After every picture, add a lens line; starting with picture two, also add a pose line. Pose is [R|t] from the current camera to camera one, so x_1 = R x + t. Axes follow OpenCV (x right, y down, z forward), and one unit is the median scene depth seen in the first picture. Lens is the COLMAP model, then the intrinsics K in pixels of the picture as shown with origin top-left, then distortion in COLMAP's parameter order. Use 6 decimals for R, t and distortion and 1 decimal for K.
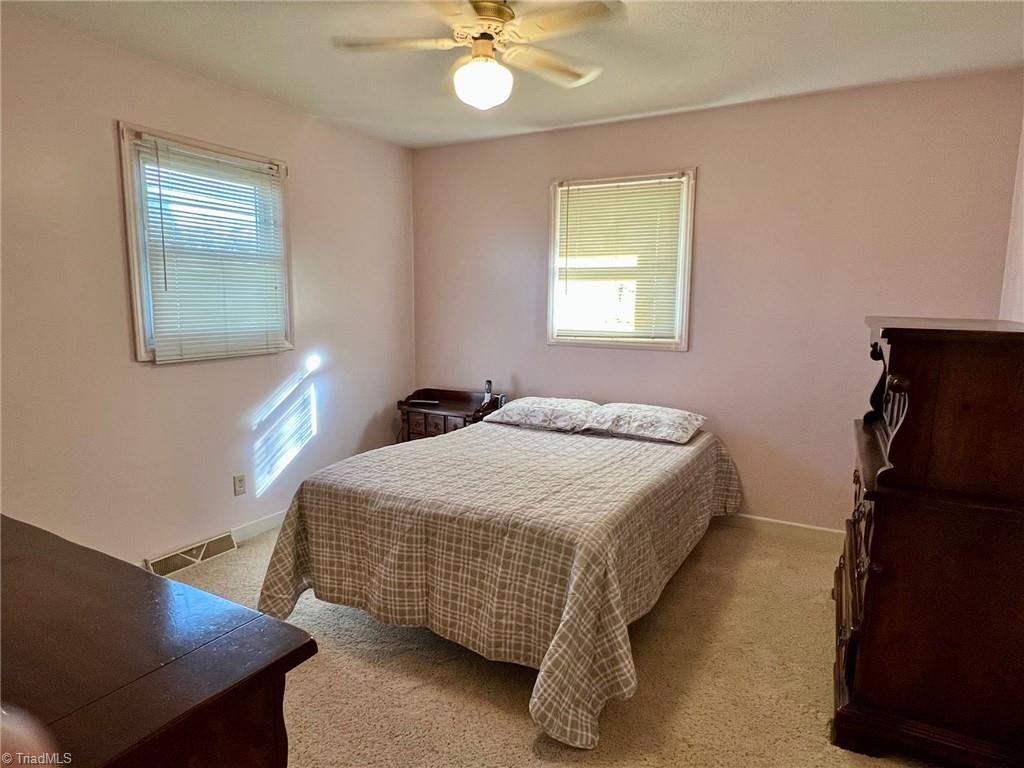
lens RADIAL K [[607.1, 0, 509.6], [0, 607.1, 387.7], [0, 0, 1]] dist [0.008760, -0.000265]
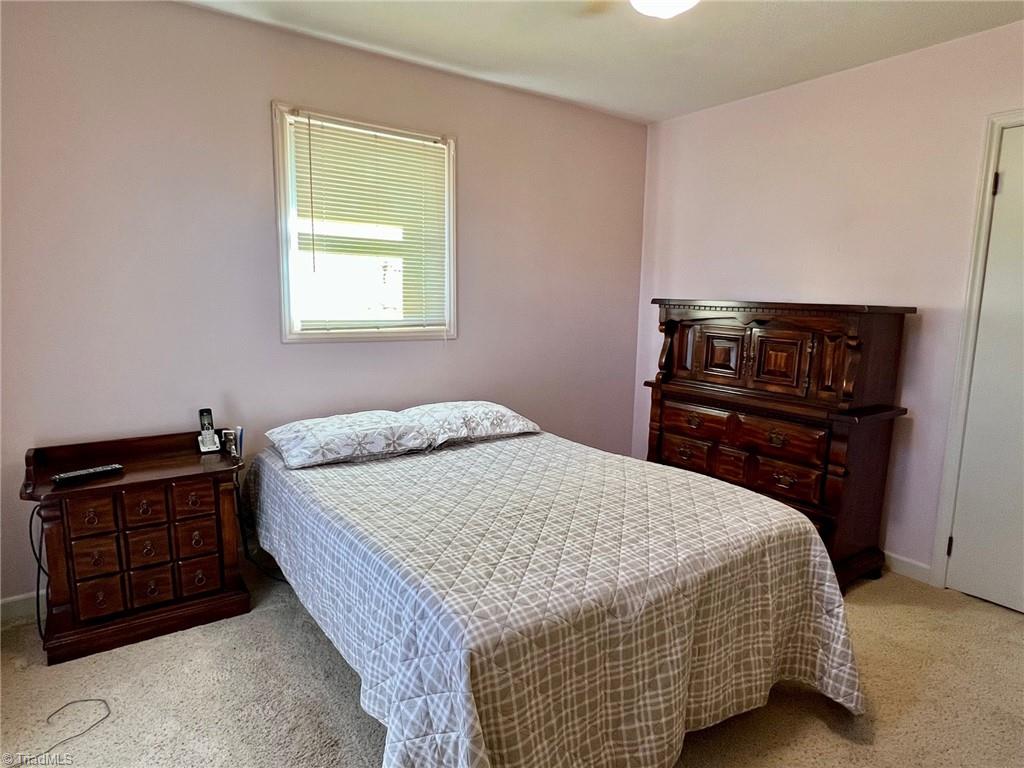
lens RADIAL K [[607.1, 0, 511.5], [0, 607.1, 385.9], [0, 0, 1]] dist [0.008760, -0.000265]
pose [[0.428165, -0.134021, 0.893707, -0.507177], [0.111819, 0.989199, 0.094770, -0.066671], [-0.896756, 0.059356, 0.438527, 0.523499]]
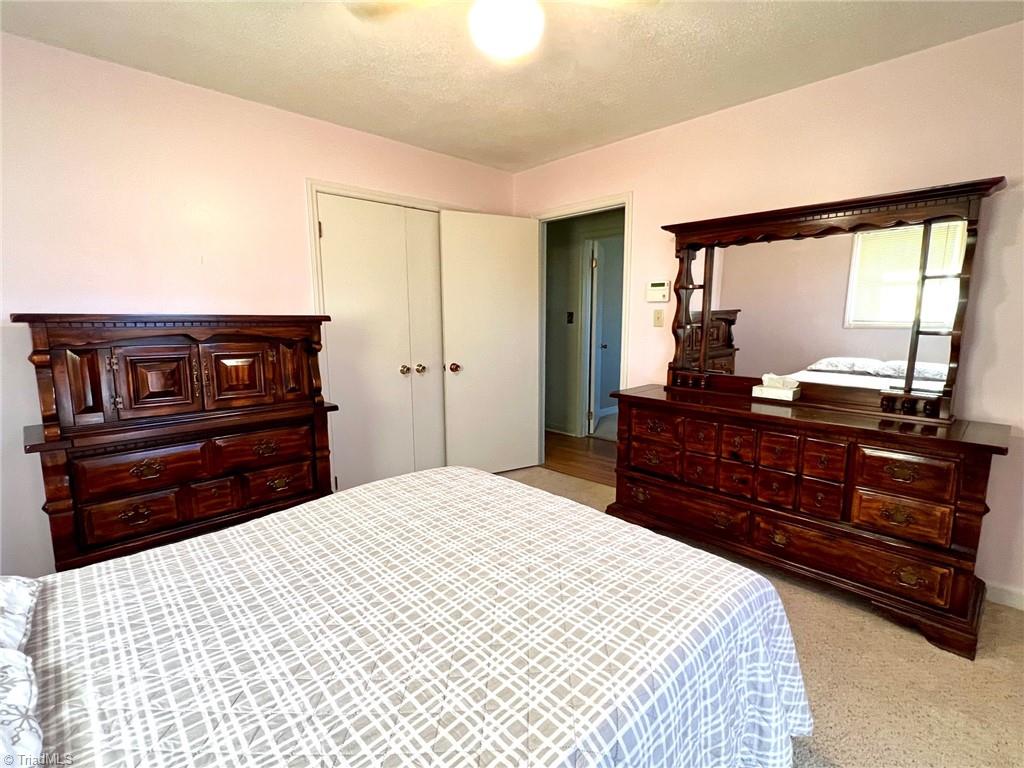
lens RADIAL K [[476.1, 0, 512.2], [0, 476.1, 382.0], [0, 0, 1]] dist [-0.003345, -0.000450]
pose [[-0.959611, -0.044693, 0.277757, -0.148059], [0.033719, 0.961912, 0.271271, -0.130736], [-0.279302, 0.269680, -0.921555, 1.032089]]
